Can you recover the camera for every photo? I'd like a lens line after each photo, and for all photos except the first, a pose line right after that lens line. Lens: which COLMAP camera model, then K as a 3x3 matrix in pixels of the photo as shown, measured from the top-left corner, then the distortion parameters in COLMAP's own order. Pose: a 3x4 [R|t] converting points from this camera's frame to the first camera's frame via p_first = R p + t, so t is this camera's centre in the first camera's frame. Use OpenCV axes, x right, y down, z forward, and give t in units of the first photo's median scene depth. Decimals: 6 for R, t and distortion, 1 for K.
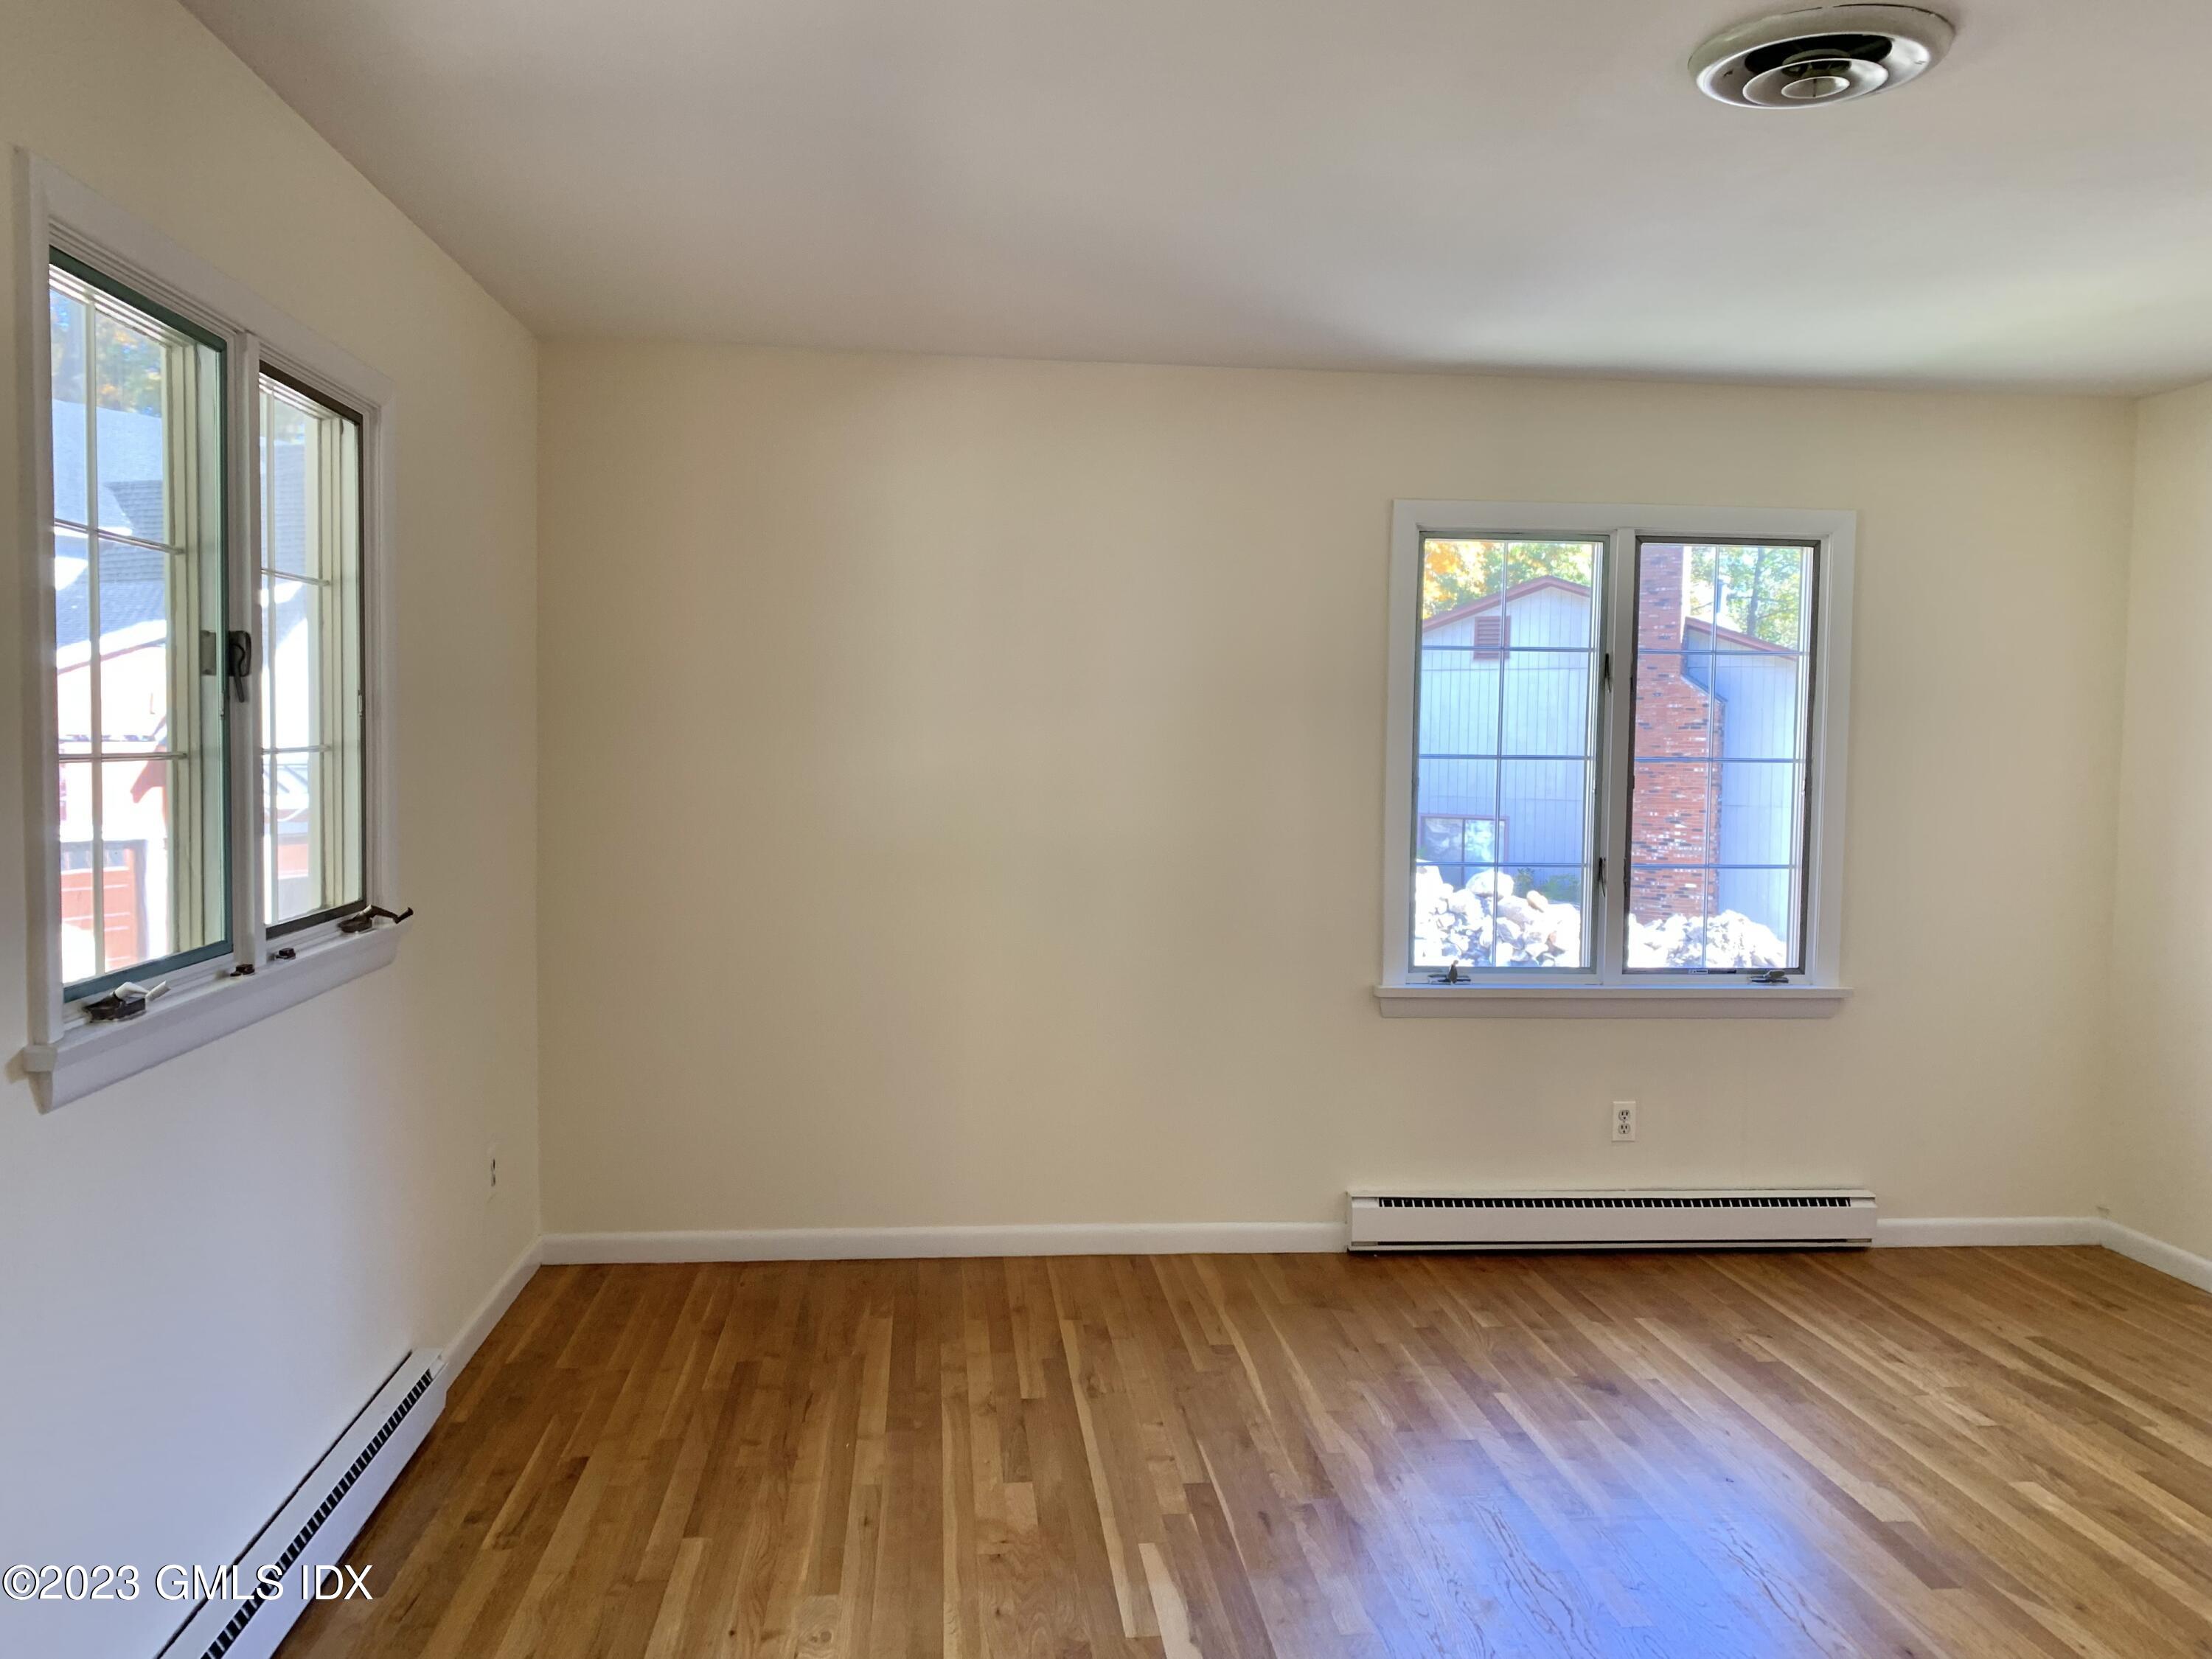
lens RADIAL K [[1680.5, 0, 1115.9], [0, 1680.5, 822.4], [0, 0, 1]] dist [0.041285, -0.034077]
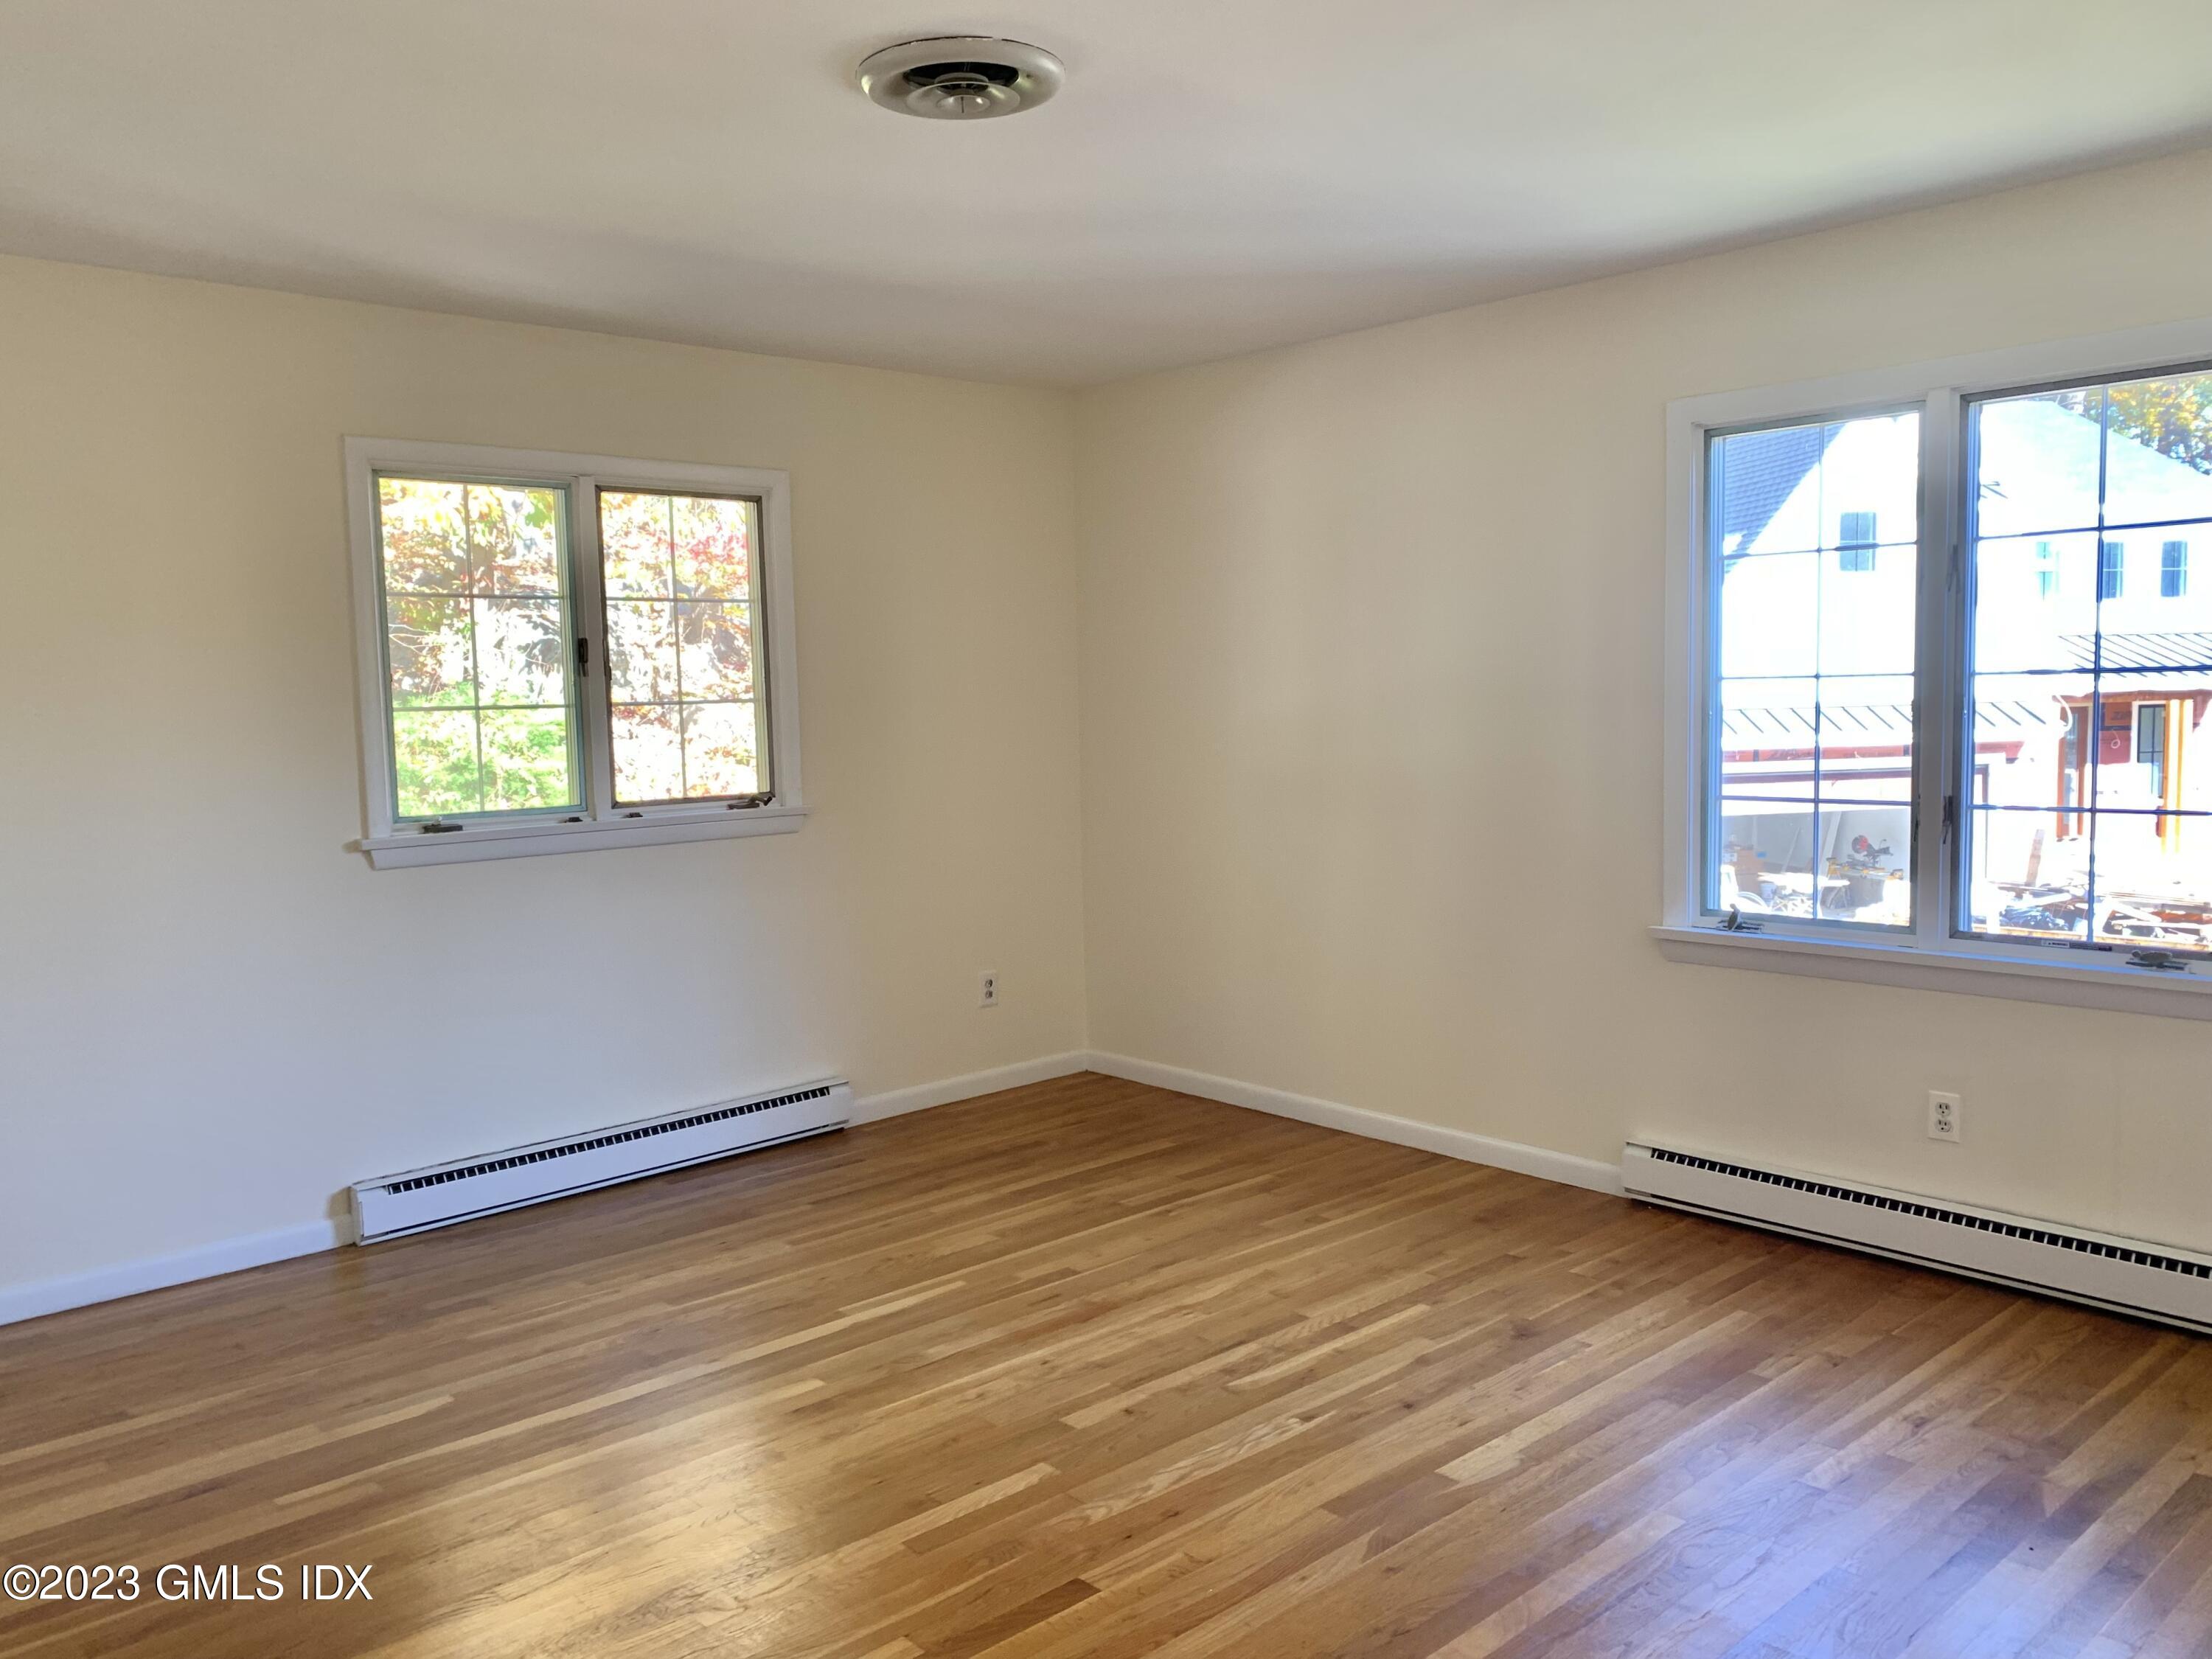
lens RADIAL K [[1680.5, 0, 1110.4], [0, 1680.5, 838.0], [0, 0, 1]] dist [0.041285, -0.034077]
pose [[0.602386, 0.044313, -0.796974, 0.814359], [-0.008690, 0.998763, 0.048964, 0.005606], [0.798157, -0.022569, 0.602026, 0.211853]]
